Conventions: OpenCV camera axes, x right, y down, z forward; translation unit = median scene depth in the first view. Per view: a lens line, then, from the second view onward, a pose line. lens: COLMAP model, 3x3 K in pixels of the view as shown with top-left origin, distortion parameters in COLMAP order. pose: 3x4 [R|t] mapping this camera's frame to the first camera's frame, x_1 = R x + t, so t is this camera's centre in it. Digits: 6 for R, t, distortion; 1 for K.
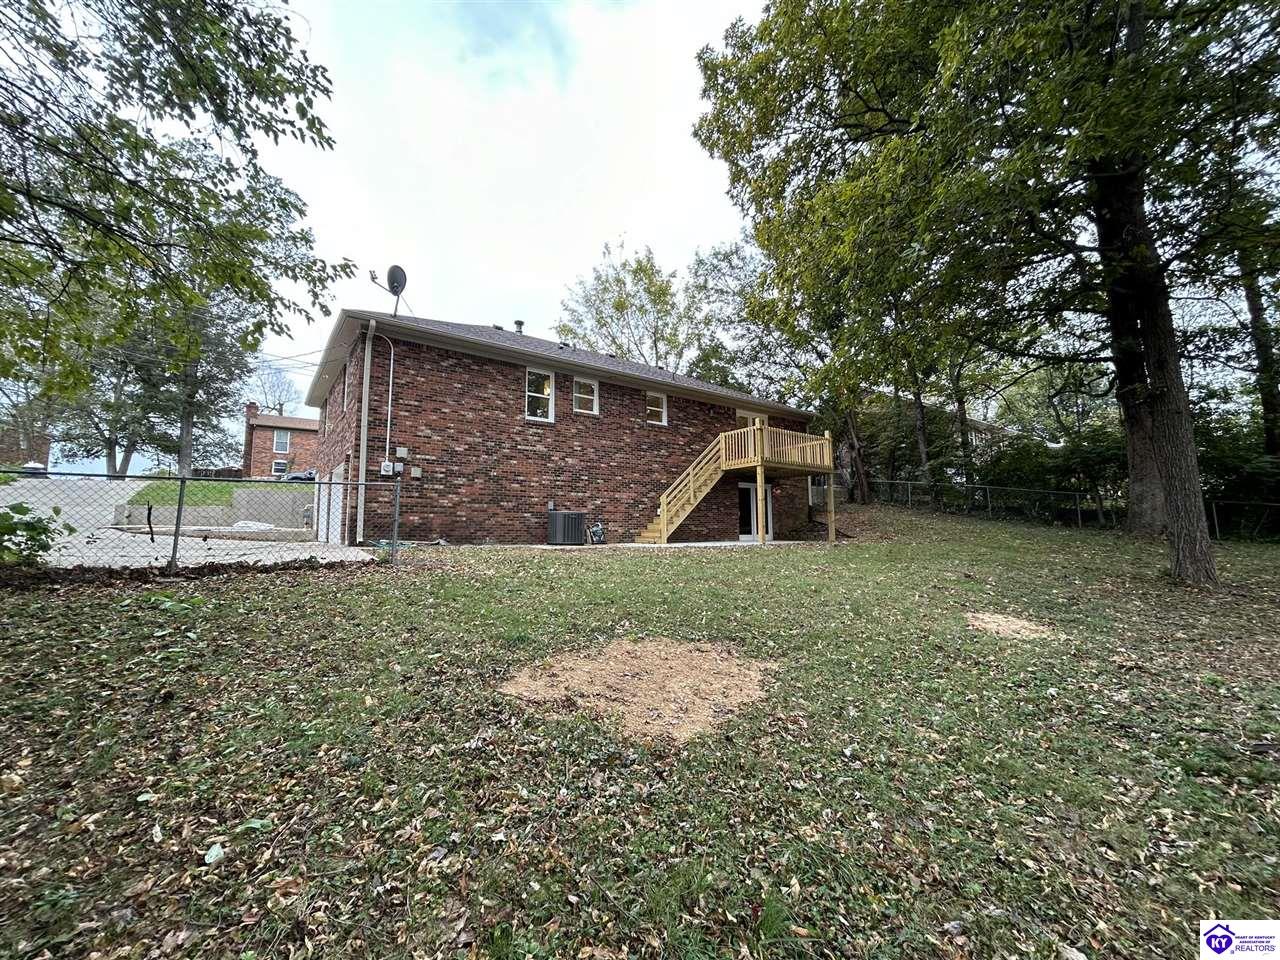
lens RADIAL K [[520.4, 0, 644.4], [0, 520.4, 474.4], [0, 0, 1]] dist [-0.010969, 0.000086]
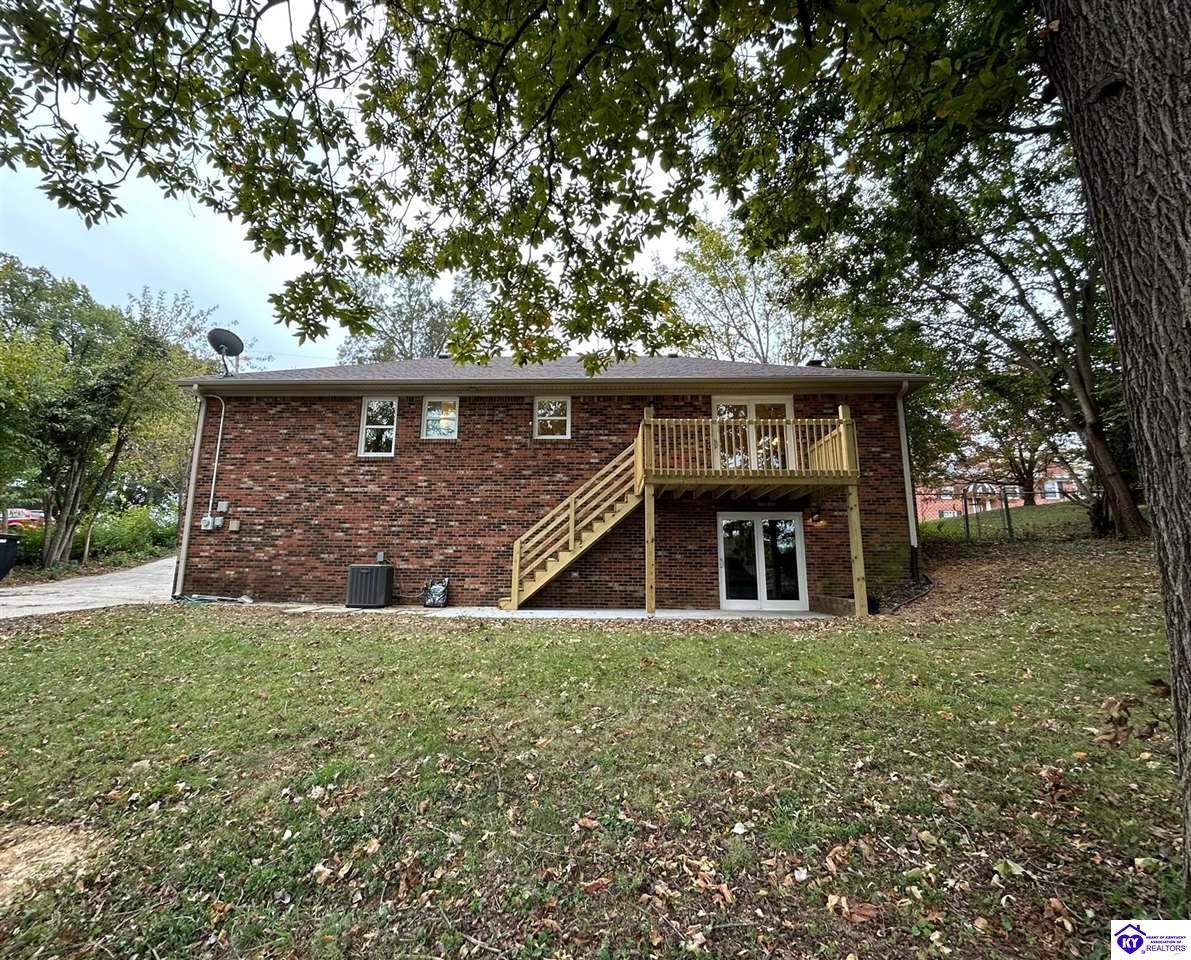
lens RADIAL K [[543.5, 0, 583.4], [0, 543.5, 478.6], [0, 0, 1]] dist [-0.002467, 0.000505]
pose [[0.767961, -0.111372, -0.630739, 0.676742], [0.056550, 0.992711, -0.106433, 0.050874], [0.637995, 0.046068, 0.768661, 0.590662]]
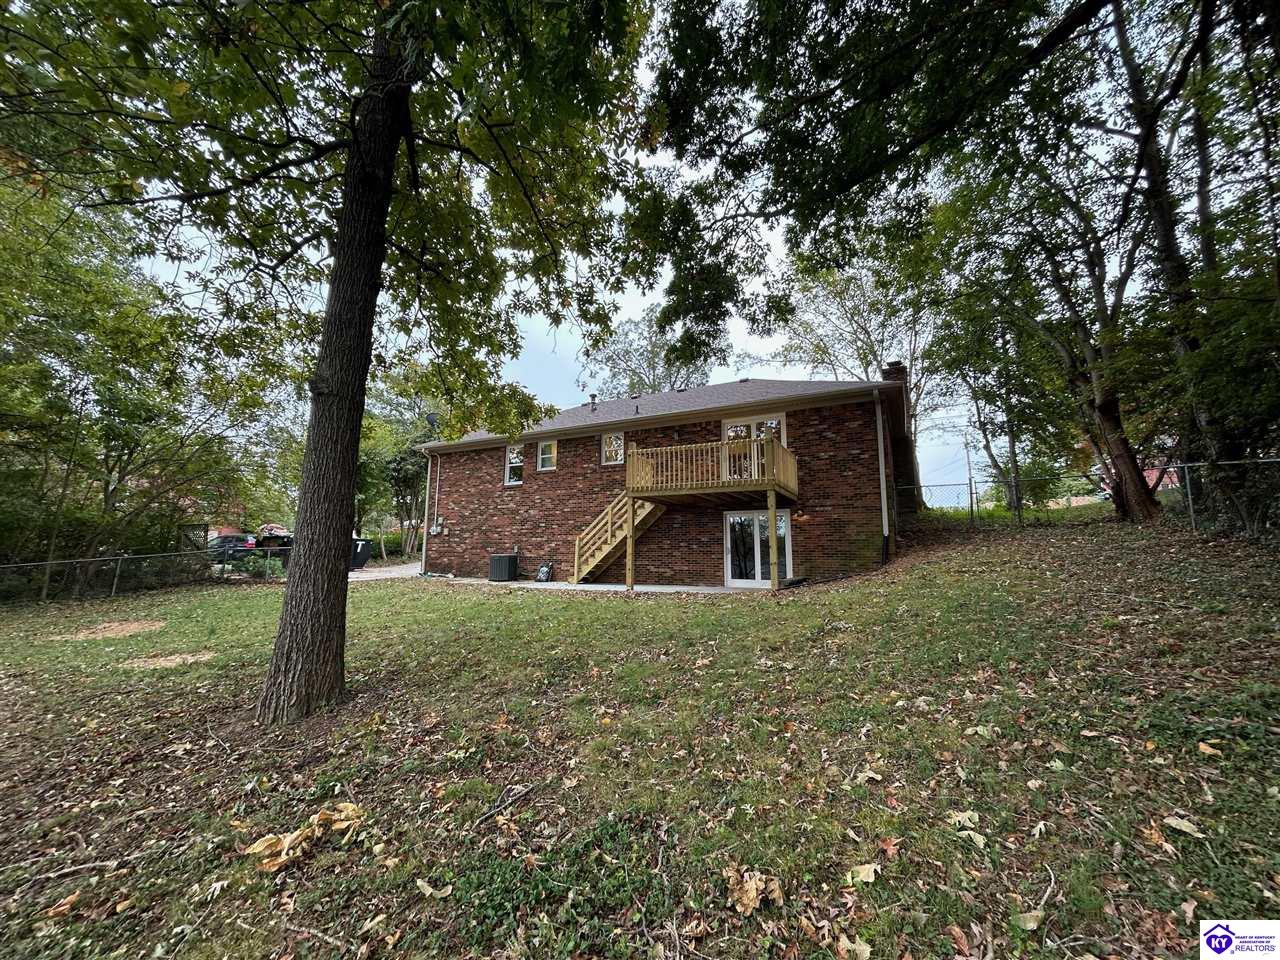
lens RADIAL K [[520.4, 0, 646.7], [0, 520.4, 486.6], [0, 0, 1]] dist [-0.010969, 0.000086]
pose [[0.436494, -0.127542, -0.890621, 1.218404], [0.083679, 0.991365, -0.100958, 0.068449], [0.895807, -0.030458, 0.443398, 0.794325]]
